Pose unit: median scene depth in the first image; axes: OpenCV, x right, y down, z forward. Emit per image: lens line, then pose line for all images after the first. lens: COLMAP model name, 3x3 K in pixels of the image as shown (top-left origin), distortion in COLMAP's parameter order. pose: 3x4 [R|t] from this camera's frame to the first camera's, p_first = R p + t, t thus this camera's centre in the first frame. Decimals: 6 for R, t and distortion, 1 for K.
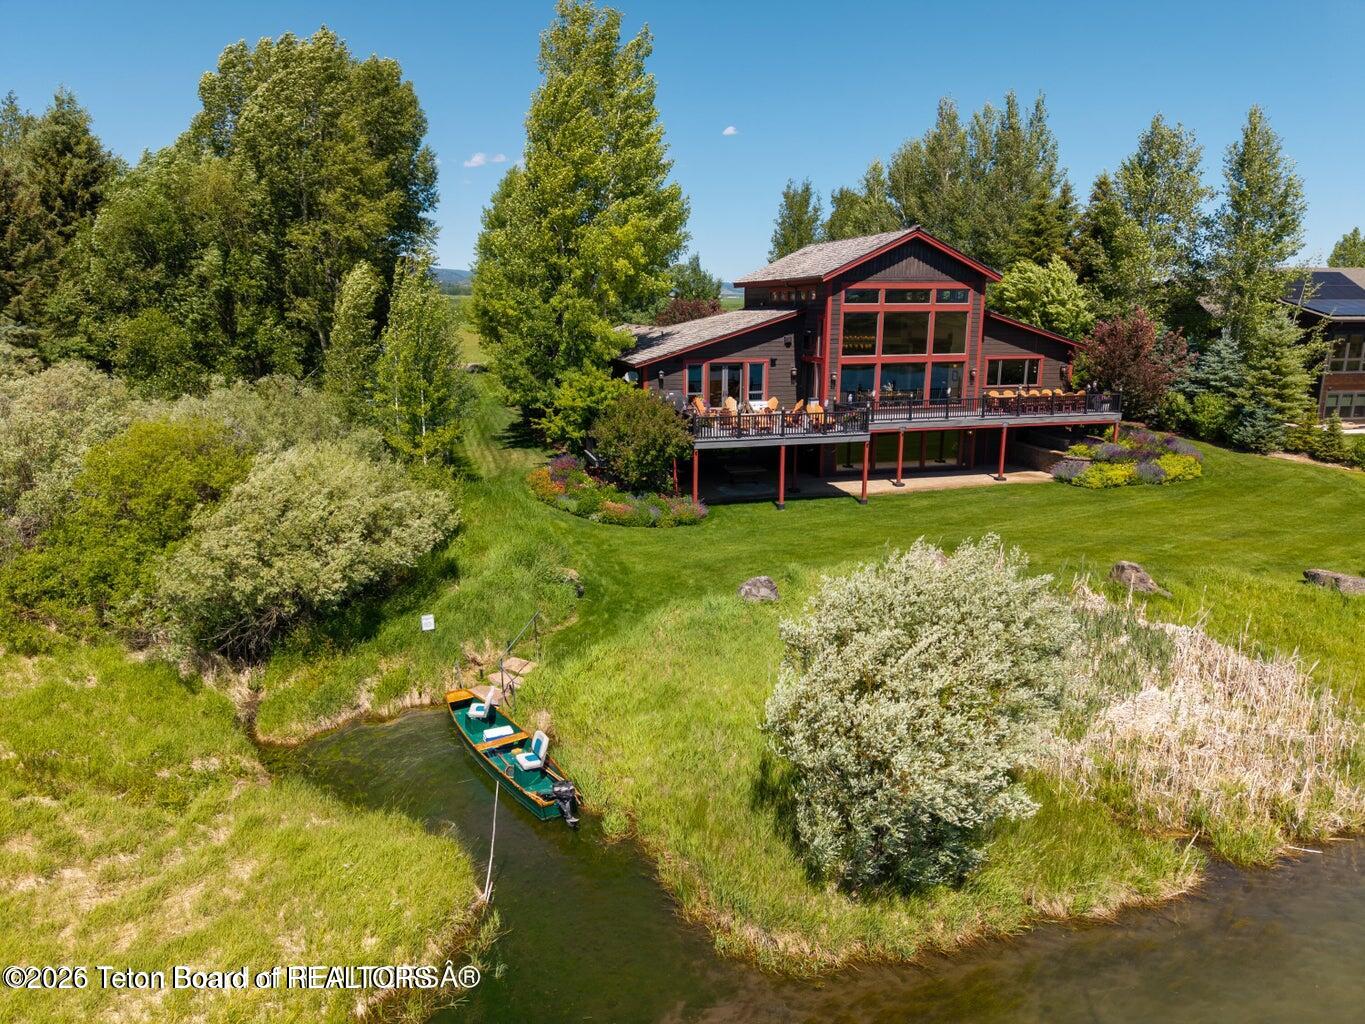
lens RADIAL K [[899.0, 0, 682.5], [0, 899.0, 512.0], [0, 0, 1]] dist [0.051446, -0.061071]
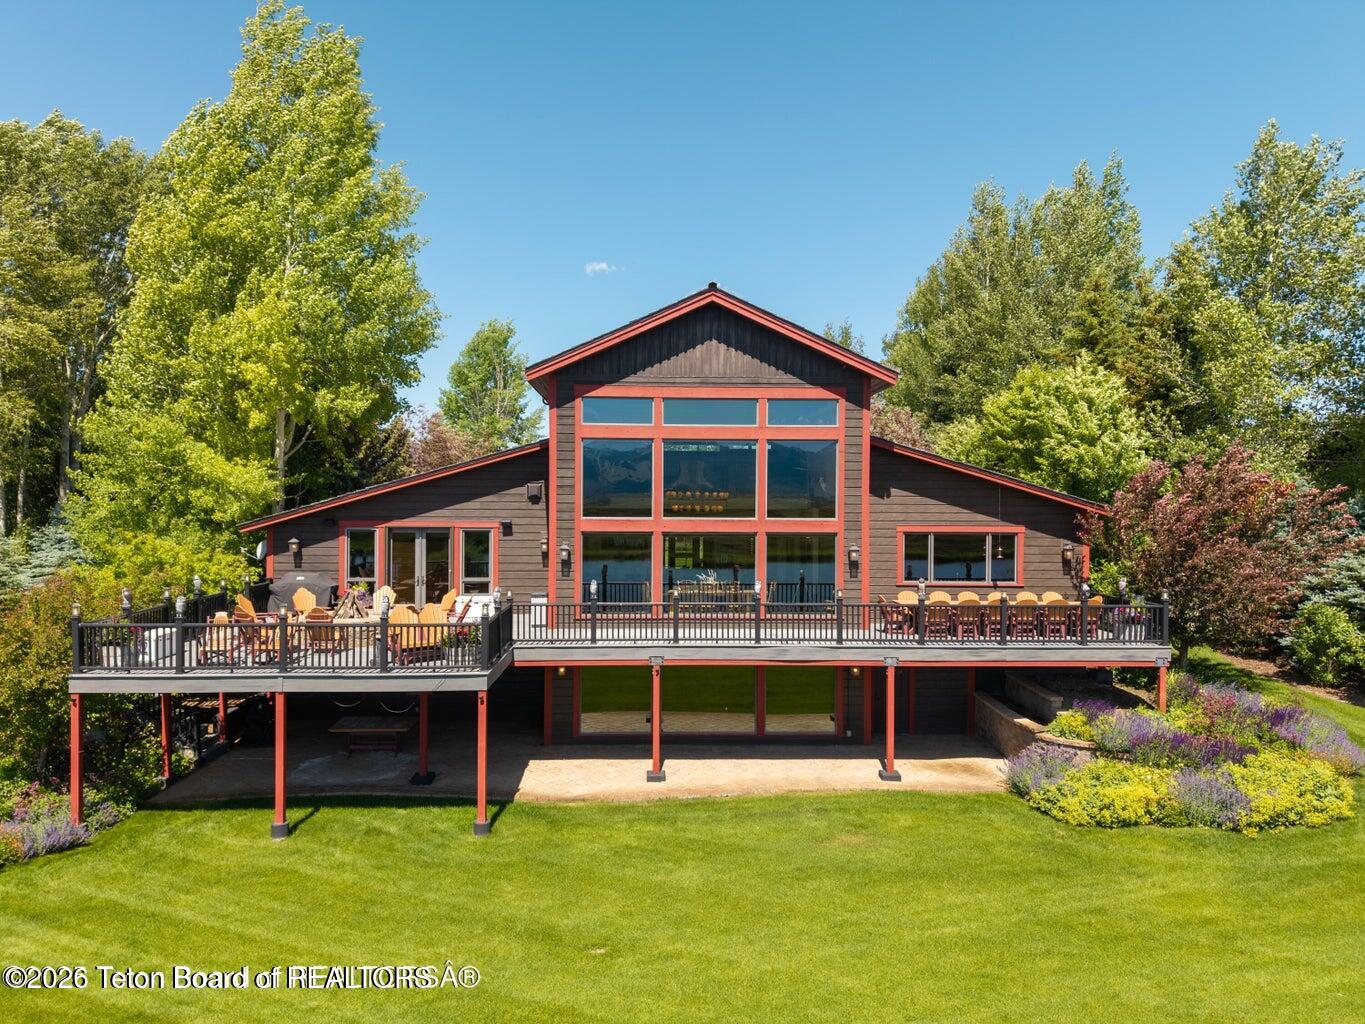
lens RADIAL K [[899.0, 0, 682.5], [0, 899.0, 512.0], [0, 0, 1]] dist [0.051446, -0.061071]
pose [[0.973494, 0.008427, -0.228559, 0.347501], [-0.056469, 0.977239, -0.204486, -0.067567], [0.221634, 0.211972, 0.951812, 0.486984]]
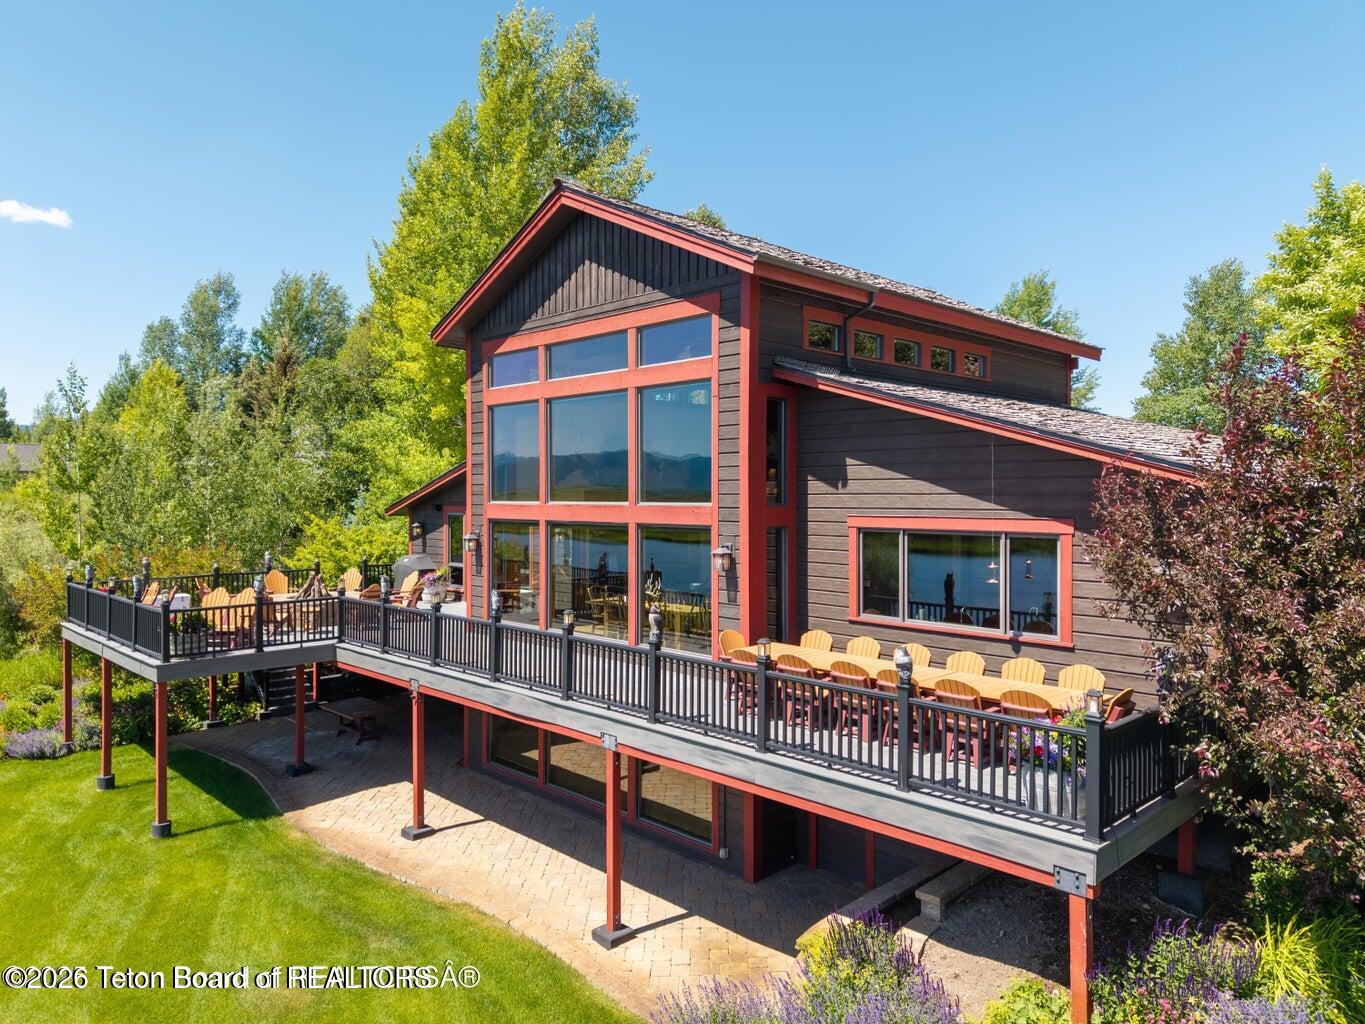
lens RADIAL K [[918.6, 0, 680.1], [0, 918.6, 479.9], [0, 0, 1]] dist [0.002548, 0.000755]
pose [[0.488454, -0.009805, -0.872534, 0.603700], [-0.189105, 0.974983, -0.116819, -0.143444], [0.851852, 0.222061, 0.474381, 0.837339]]
